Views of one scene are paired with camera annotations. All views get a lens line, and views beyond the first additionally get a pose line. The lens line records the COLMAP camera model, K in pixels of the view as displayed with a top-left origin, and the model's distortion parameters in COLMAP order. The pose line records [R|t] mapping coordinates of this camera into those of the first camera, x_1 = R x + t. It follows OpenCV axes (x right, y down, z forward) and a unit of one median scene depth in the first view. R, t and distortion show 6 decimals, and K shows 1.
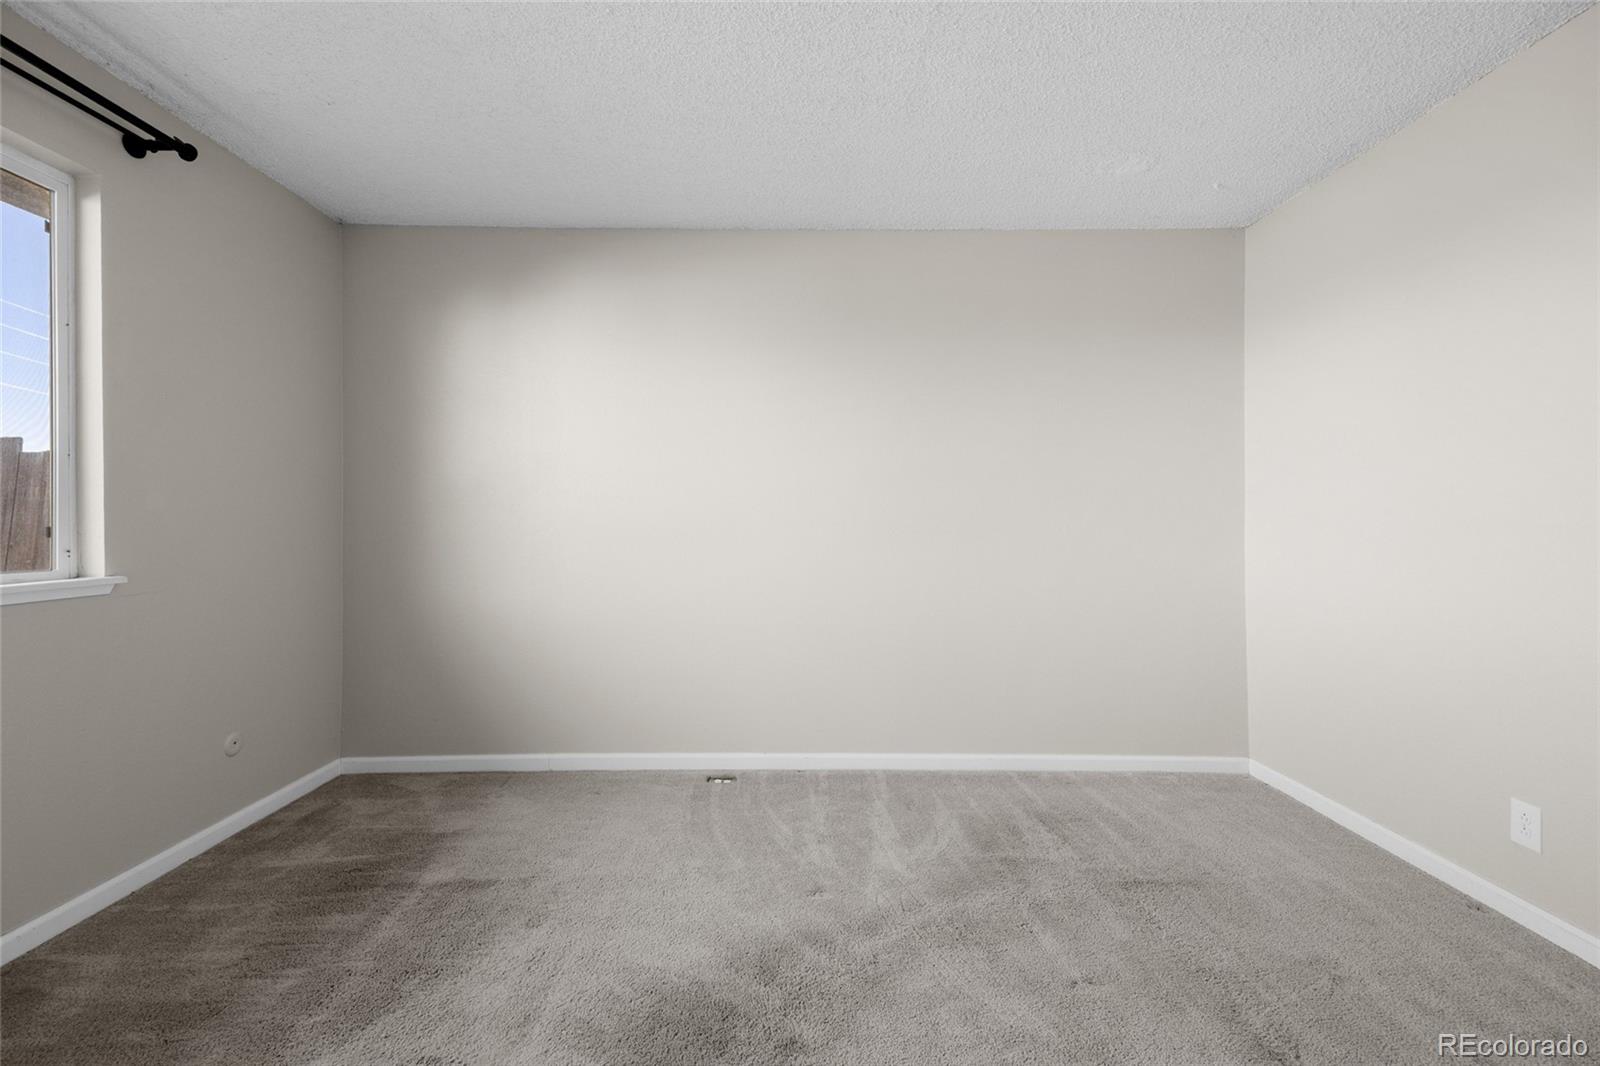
lens RADIAL K [[693.3, 0, 802.8], [0, 693.3, 497.6], [0, 0, 1]] dist [0.023723, -0.008963]
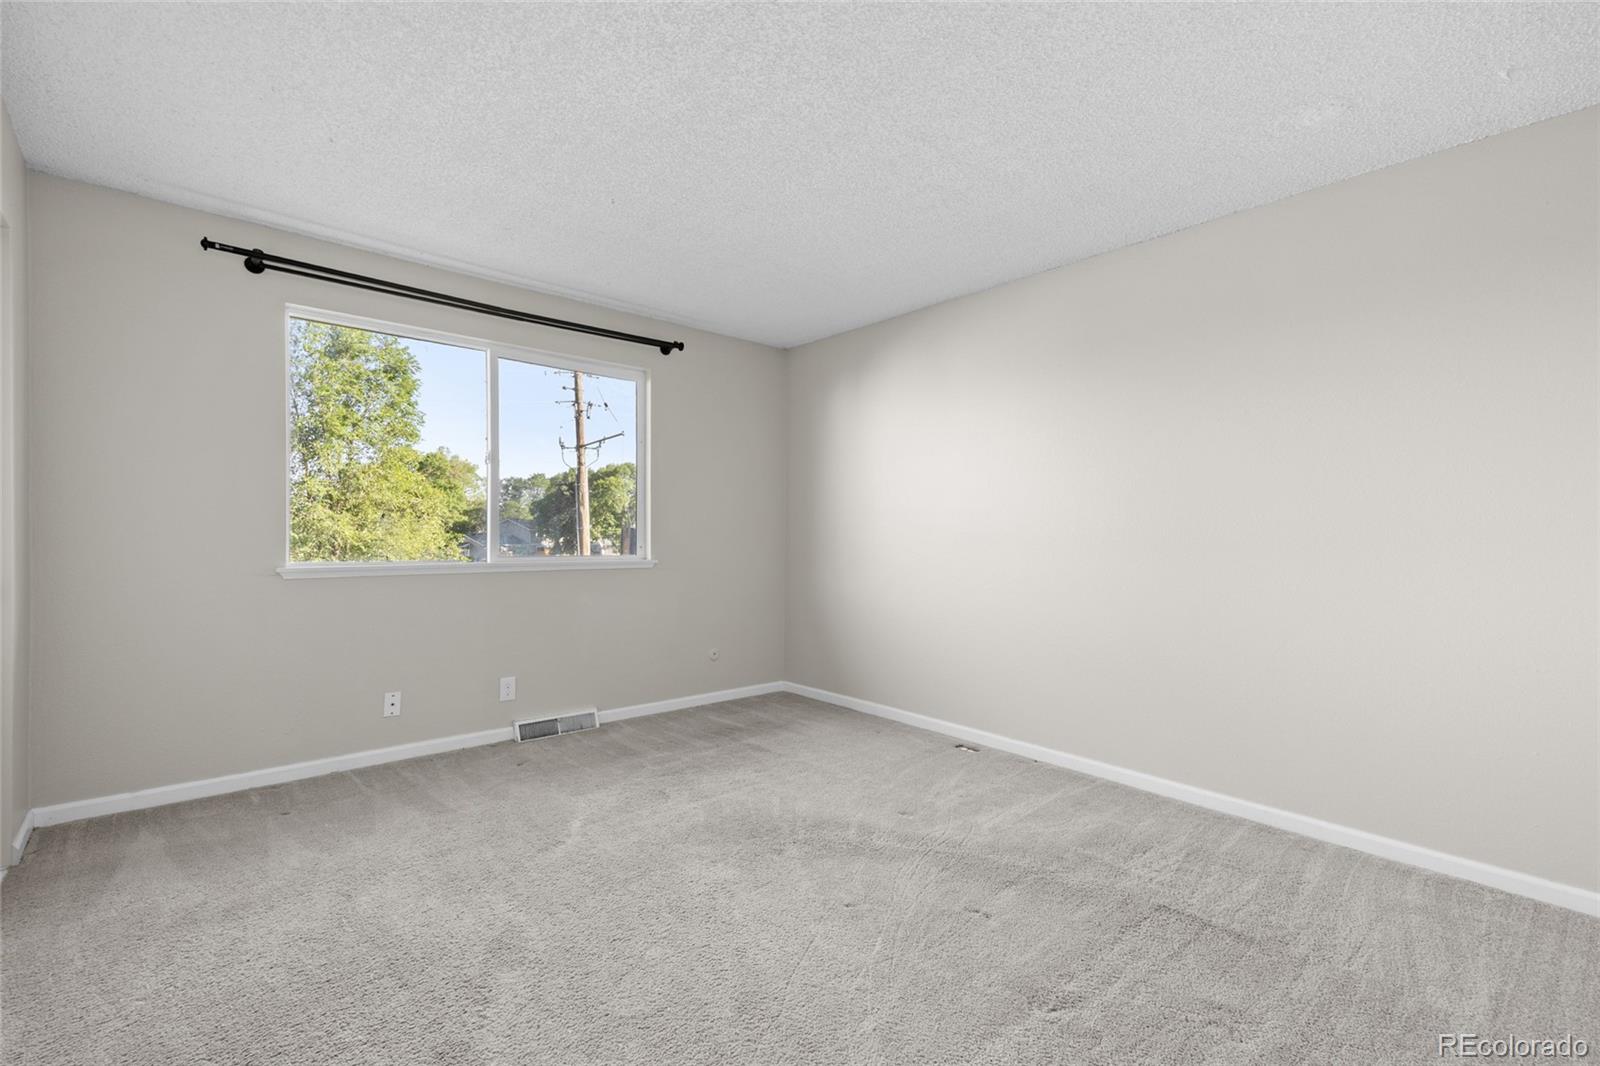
lens RADIAL K [[695.7, 0, 800.9], [0, 695.7, 513.1], [0, 0, 1]] dist [-0.002586, -0.000016]
pose [[0.644258, -0.020102, -0.764544, 0.762207], [0.017536, 0.999780, -0.011510, 0.004044], [0.764607, -0.005992, 0.644469, -0.002257]]
